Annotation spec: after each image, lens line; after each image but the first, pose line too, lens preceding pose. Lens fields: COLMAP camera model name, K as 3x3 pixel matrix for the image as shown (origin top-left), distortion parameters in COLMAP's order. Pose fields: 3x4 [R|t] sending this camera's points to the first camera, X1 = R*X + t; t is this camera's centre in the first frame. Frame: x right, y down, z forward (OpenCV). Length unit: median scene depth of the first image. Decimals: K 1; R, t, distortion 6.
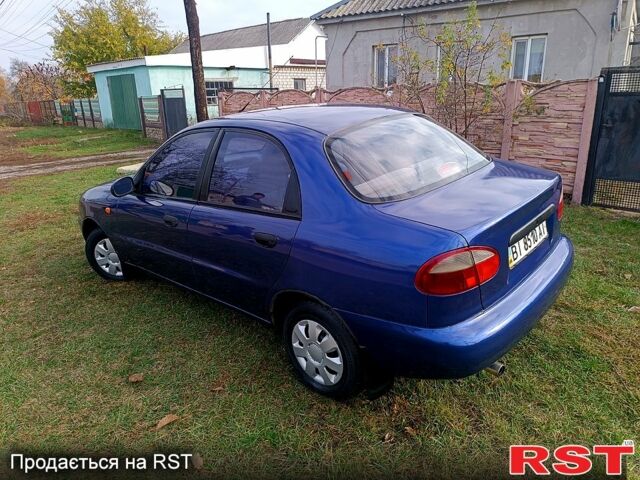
lens RADIAL K [[477.4, 0, 320.1], [0, 477.4, 241.9], [0, 0, 1]] dist [-0.008763, -0.002159]
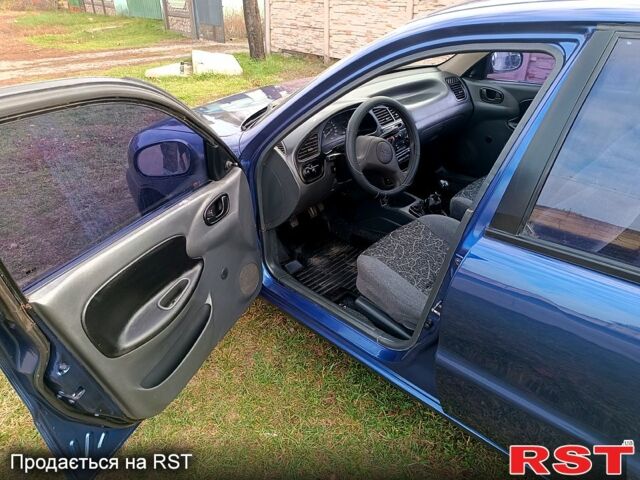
lens RADIAL K [[477.4, 0, 319.5], [0, 477.4, 238.9], [0, 0, 1]] dist [-0.008763, -0.002159]
pose [[0.998887, 0.043569, -0.018070, -0.081218], [-0.039330, 0.980840, 0.190804, -0.031423], [0.026037, -0.189881, 0.981462, 0.128910]]
